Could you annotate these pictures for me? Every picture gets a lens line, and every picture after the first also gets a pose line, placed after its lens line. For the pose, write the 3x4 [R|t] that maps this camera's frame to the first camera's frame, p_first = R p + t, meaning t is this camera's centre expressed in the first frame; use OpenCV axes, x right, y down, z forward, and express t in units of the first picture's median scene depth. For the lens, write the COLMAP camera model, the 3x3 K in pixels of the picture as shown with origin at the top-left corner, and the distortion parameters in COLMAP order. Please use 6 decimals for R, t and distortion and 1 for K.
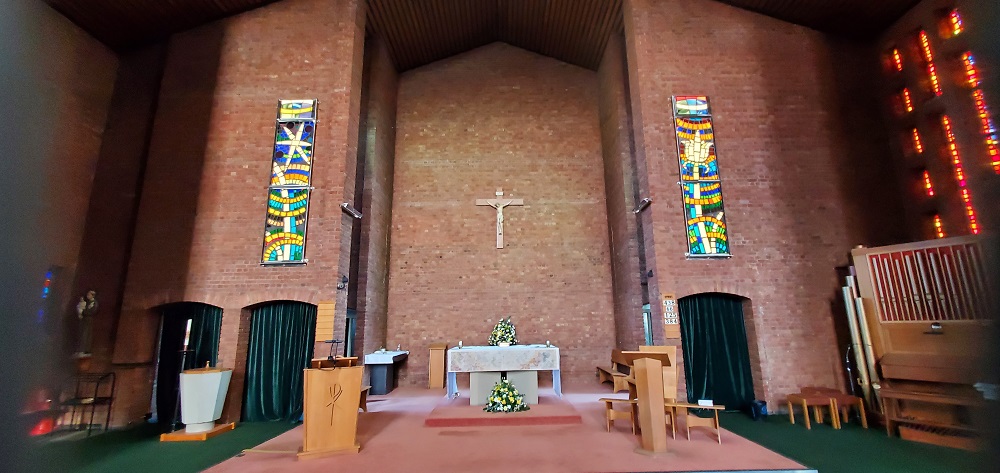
lens RADIAL K [[412.5, 0, 500.2], [0, 412.5, 239.9], [0, 0, 1]] dist [-0.002519, 0.000096]
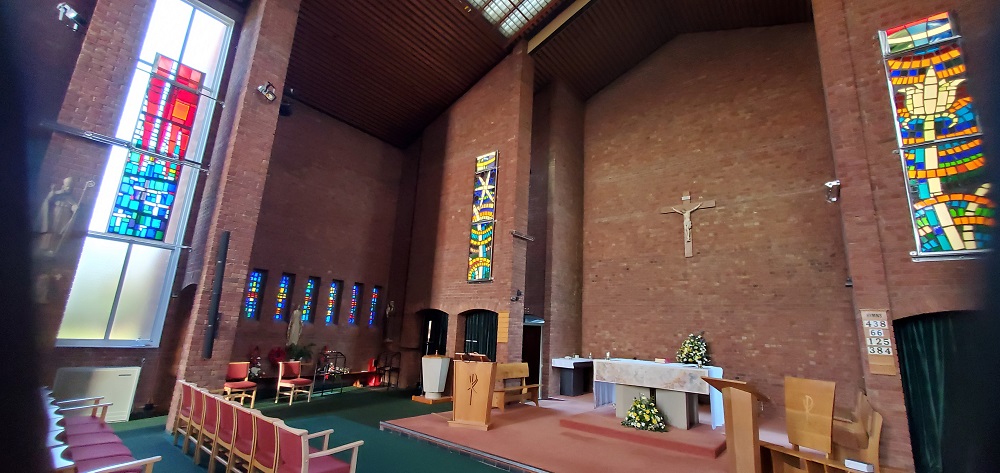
lens RADIAL K [[412.5, 0, 503.0], [0, 412.5, 236.5], [0, 0, 1]] dist [-0.002519, 0.000096]
pose [[0.759447, -0.092105, -0.644016, 0.357702], [0.071665, 0.995747, -0.057899, -0.002364], [0.646610, -0.002182, 0.762818, 0.040033]]
